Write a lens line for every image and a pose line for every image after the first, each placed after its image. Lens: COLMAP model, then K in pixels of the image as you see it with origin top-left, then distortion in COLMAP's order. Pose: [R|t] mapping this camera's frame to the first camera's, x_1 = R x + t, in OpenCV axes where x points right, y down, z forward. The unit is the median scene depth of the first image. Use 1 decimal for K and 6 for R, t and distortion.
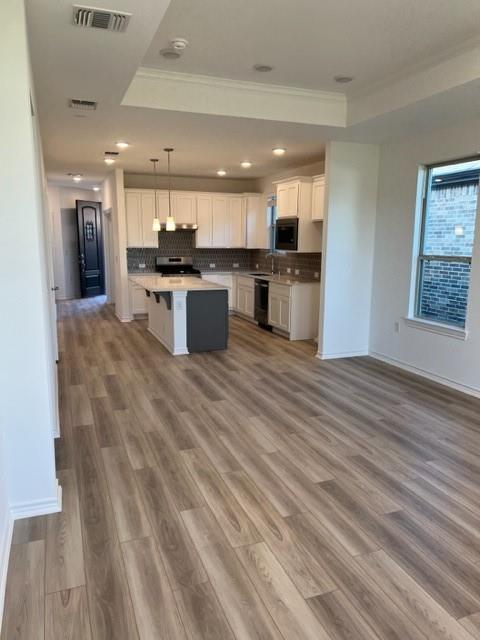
lens RADIAL K [[477.5, 0, 238.3], [0, 477.5, 325.5], [0, 0, 1]] dist [-0.035884, -0.007470]
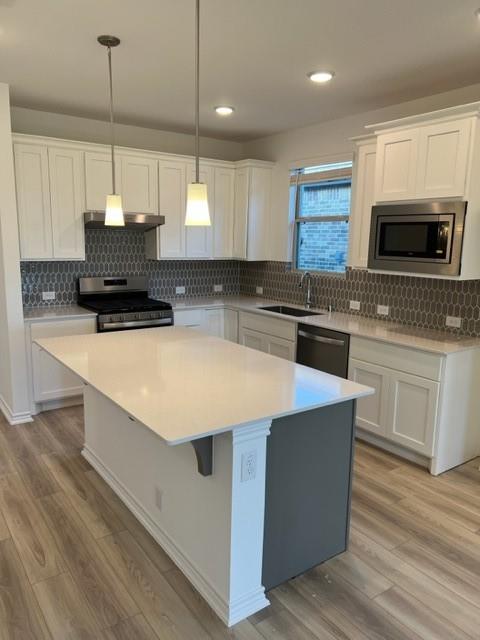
lens RADIAL K [[477.5, 0, 243.2], [0, 477.5, 314.6], [0, 0, 1]] dist [-0.035884, -0.007470]
pose [[0.966573, -0.031709, 0.254423, -0.140152], [0.036184, 0.999262, -0.012928, -0.096879], [-0.253825, 0.021702, 0.967007, 0.493027]]
